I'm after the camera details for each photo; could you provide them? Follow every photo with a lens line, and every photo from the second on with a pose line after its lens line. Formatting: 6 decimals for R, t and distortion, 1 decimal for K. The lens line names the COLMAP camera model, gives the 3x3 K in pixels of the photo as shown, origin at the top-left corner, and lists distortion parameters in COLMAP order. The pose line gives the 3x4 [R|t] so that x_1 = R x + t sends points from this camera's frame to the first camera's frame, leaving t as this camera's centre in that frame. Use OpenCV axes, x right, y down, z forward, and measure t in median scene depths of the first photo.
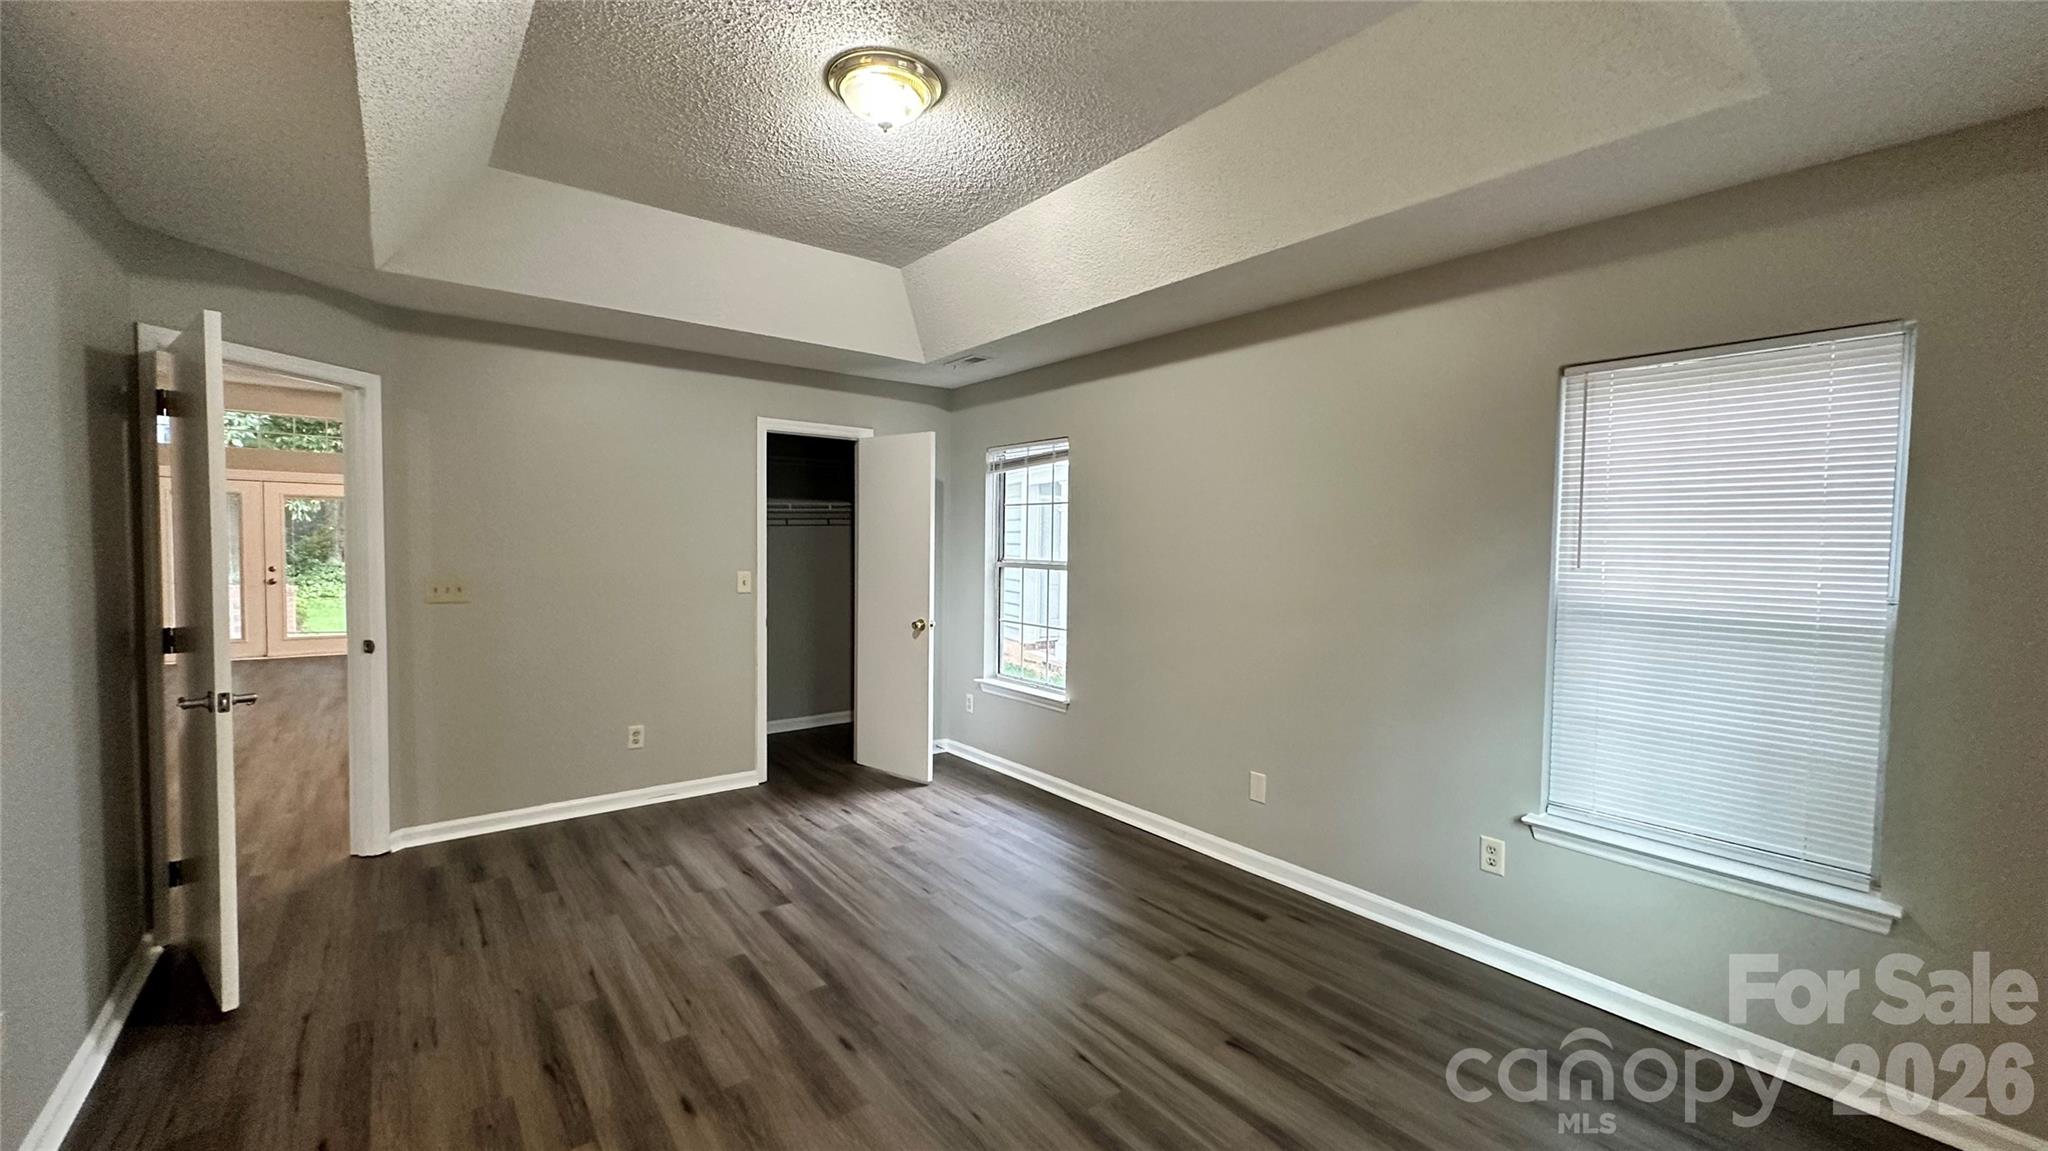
lens RADIAL K [[812.4, 0, 1024.0], [0, 812.4, 575.5], [0, 0, 1]] dist [-0.000488, -0.000021]
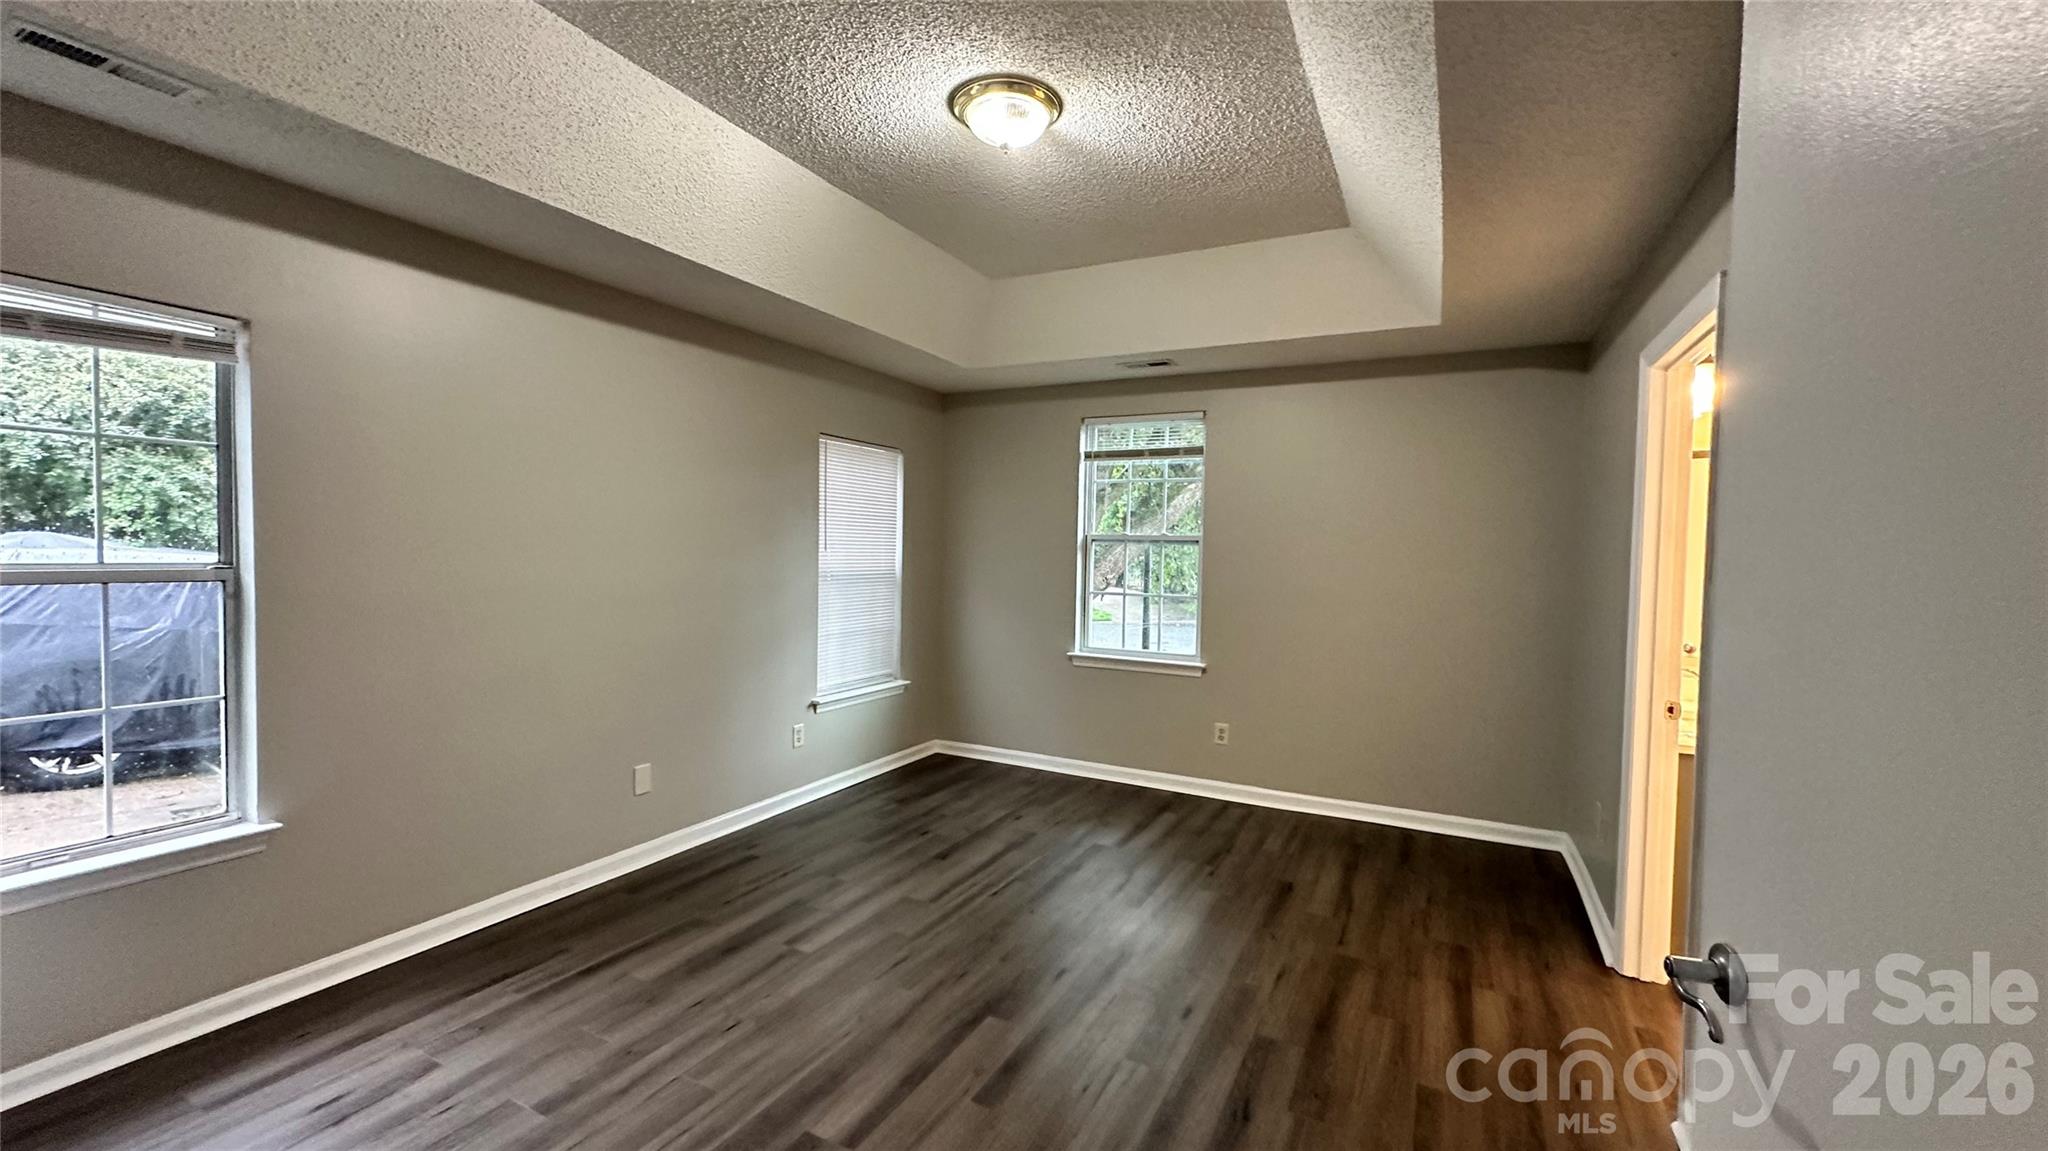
lens RADIAL K [[812.4, 0, 1024.0], [0, 812.4, 575.5], [0, 0, 1]] dist [-0.000488, -0.000021]
pose [[-0.414435, -0.051672, 0.908611, -1.010152], [0.015612, 0.997836, 0.063867, -0.055603], [-0.909945, 0.040654, -0.412731, 1.241879]]
